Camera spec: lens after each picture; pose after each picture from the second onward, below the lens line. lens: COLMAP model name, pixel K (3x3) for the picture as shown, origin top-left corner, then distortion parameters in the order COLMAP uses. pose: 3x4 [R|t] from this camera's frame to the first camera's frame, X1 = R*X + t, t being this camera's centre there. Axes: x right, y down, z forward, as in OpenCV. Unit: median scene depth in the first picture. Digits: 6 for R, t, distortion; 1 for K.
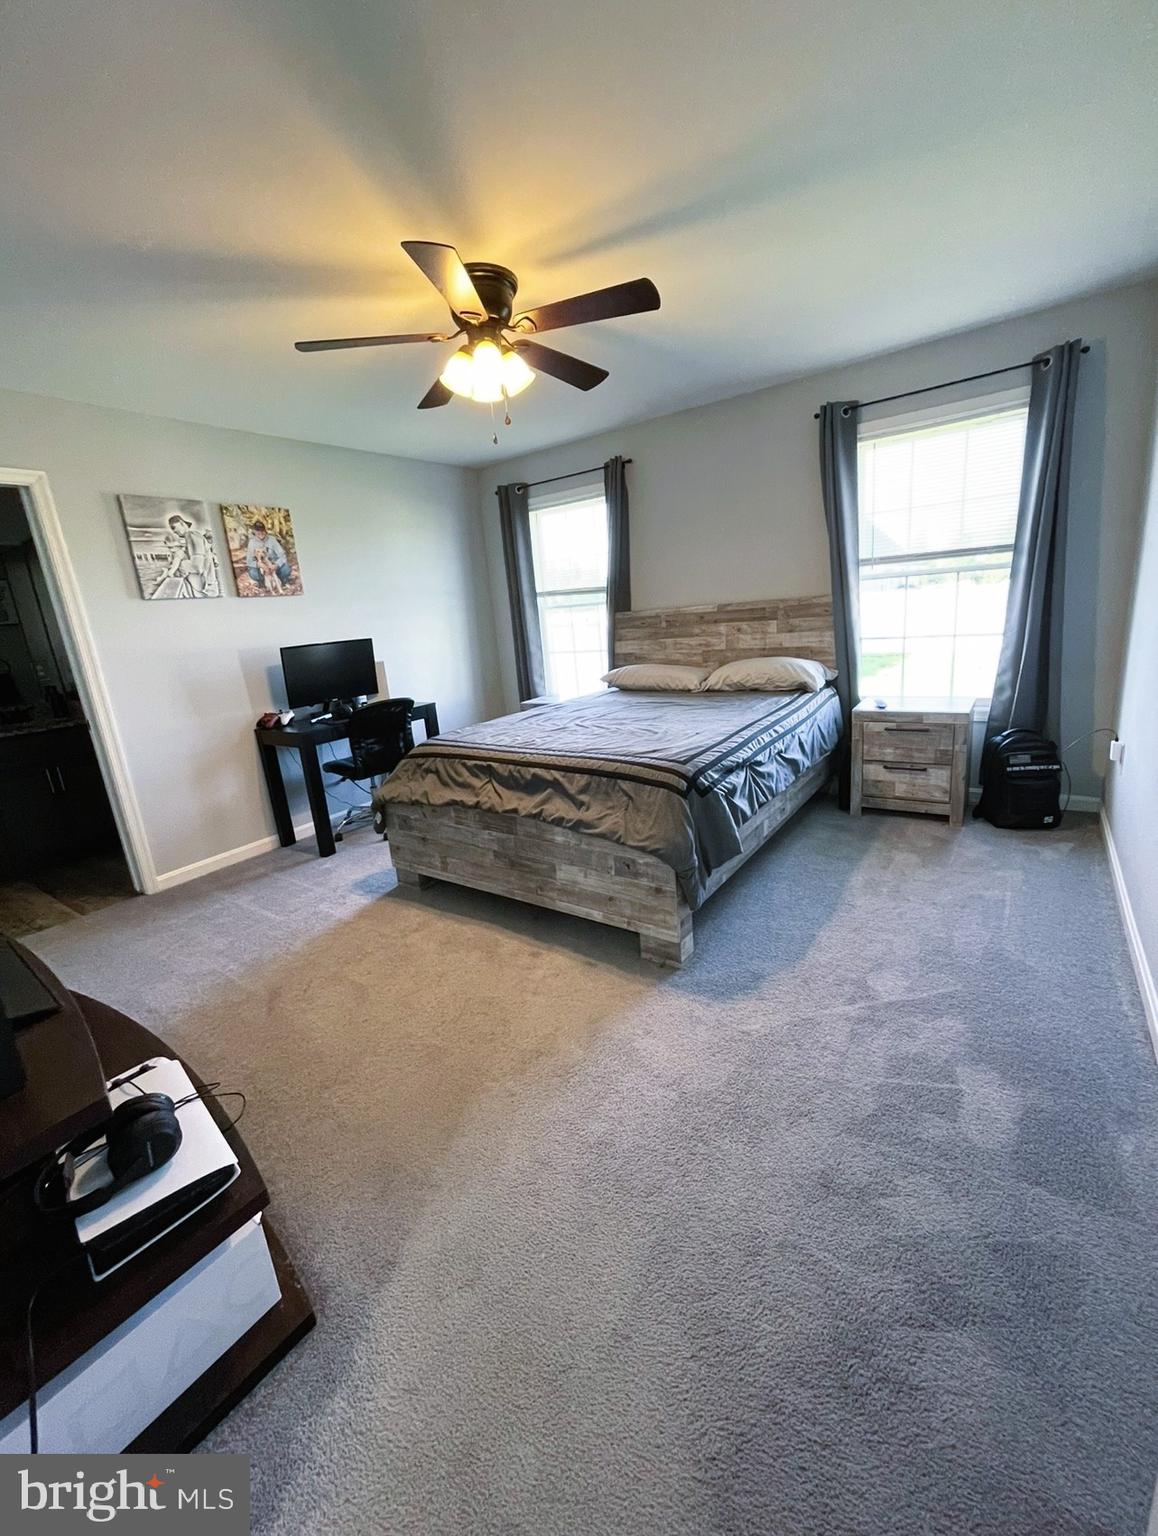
lens RADIAL K [[612.0, 0, 579.0], [0, 612.0, 768.0], [0, 0, 1]] dist [-0.000032, 0.000130]
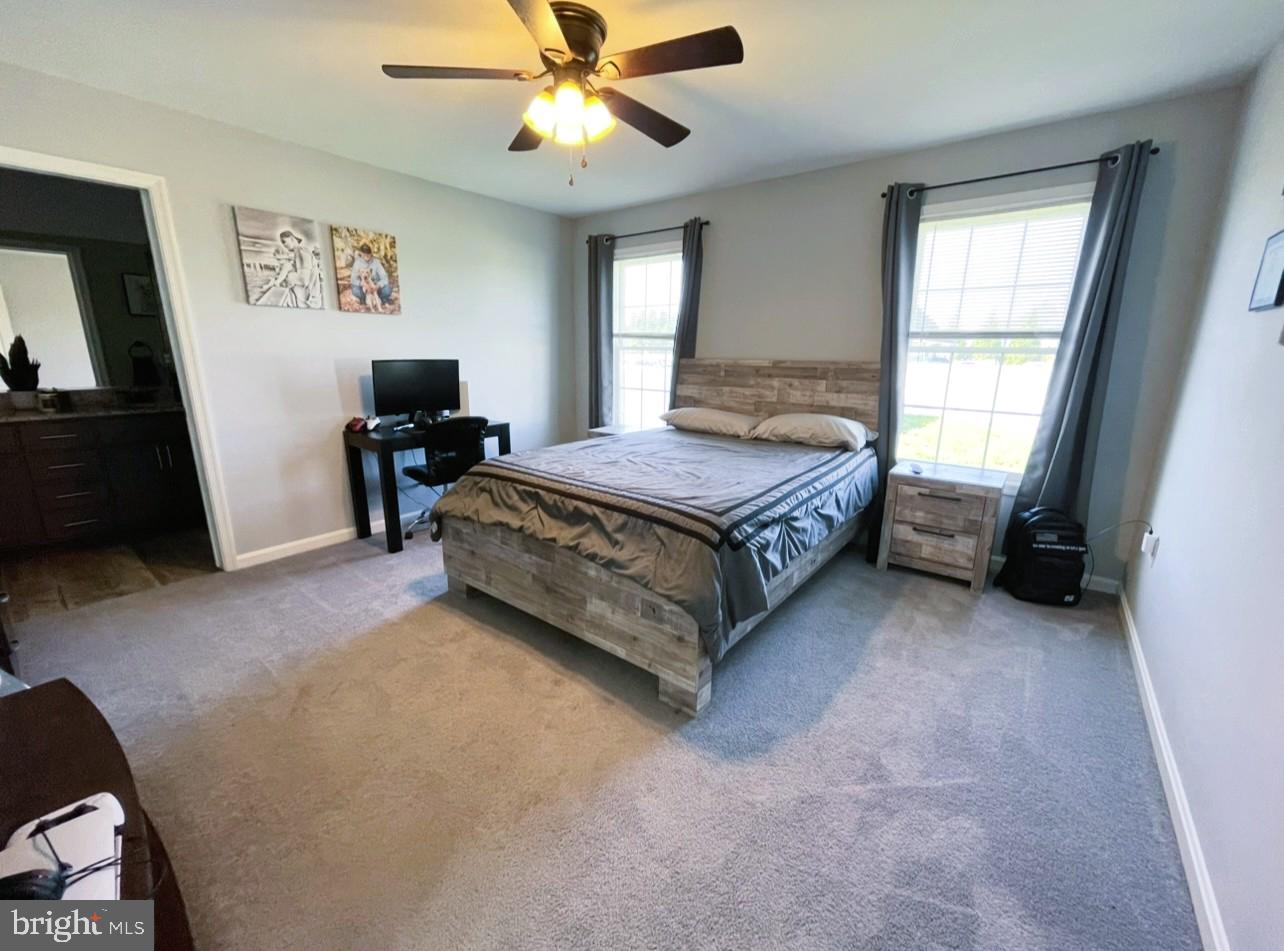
lens RADIAL K [[507.9, 0, 633.5], [0, 507.9, 479.5], [0, 0, 1]] dist [0.000209, 0.000480]
pose [[0.993965, 0.106114, -0.027813, 0.032129], [-0.106222, 0.994339, -0.002424, -0.033453], [0.027399, 0.005363, 0.999610, 0.108385]]
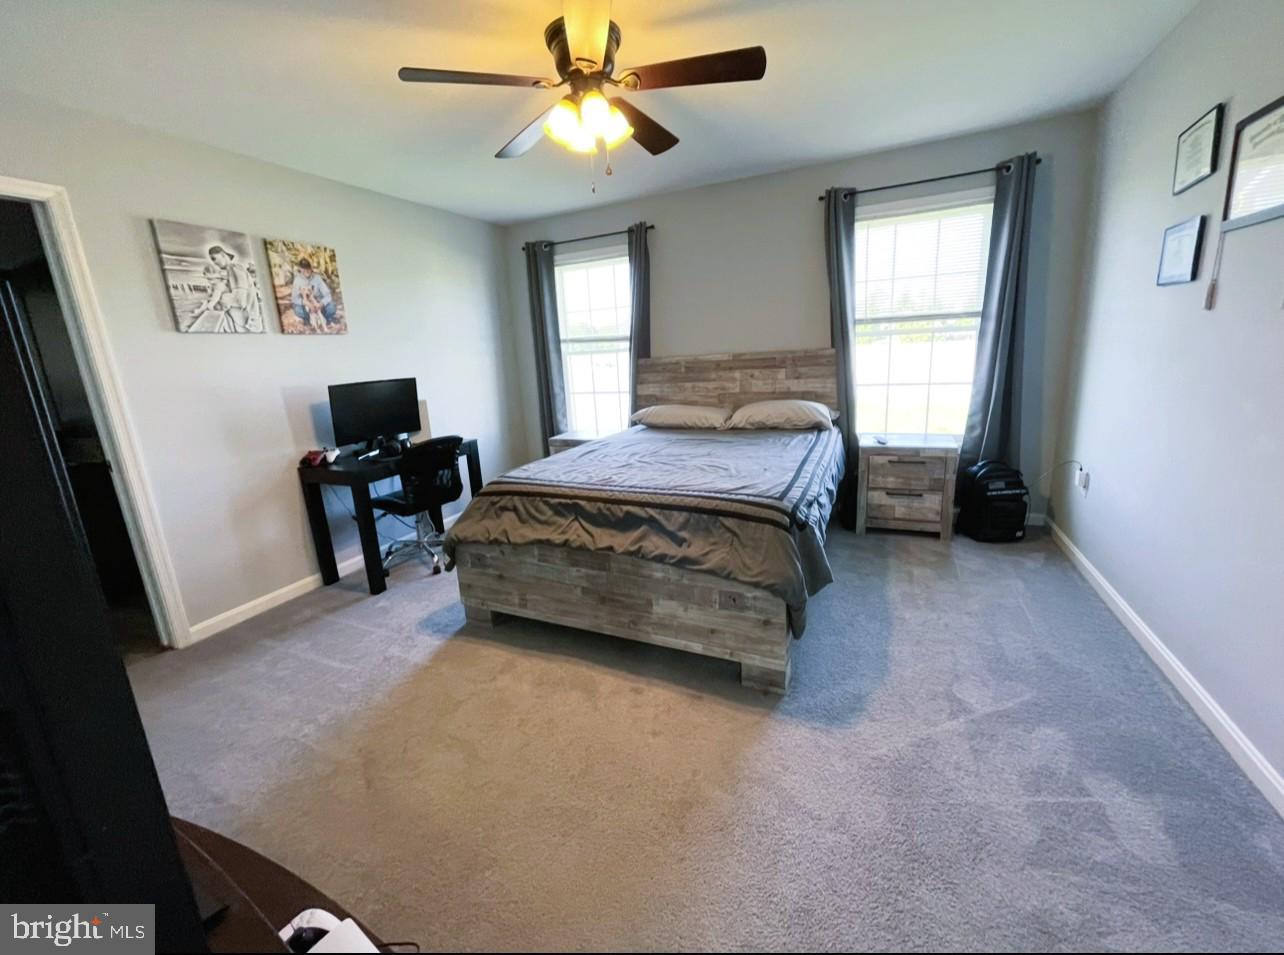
lens RADIAL K [[508.6, 0, 633.3], [0, 508.6, 471.1], [0, 0, 1]] dist [-0.000530, 0.000813]
pose [[0.984685, -0.014049, 0.173778, -0.160986], [0.019851, 0.999300, -0.031697, -0.023644], [-0.173211, 0.034662, 0.984275, 0.115767]]
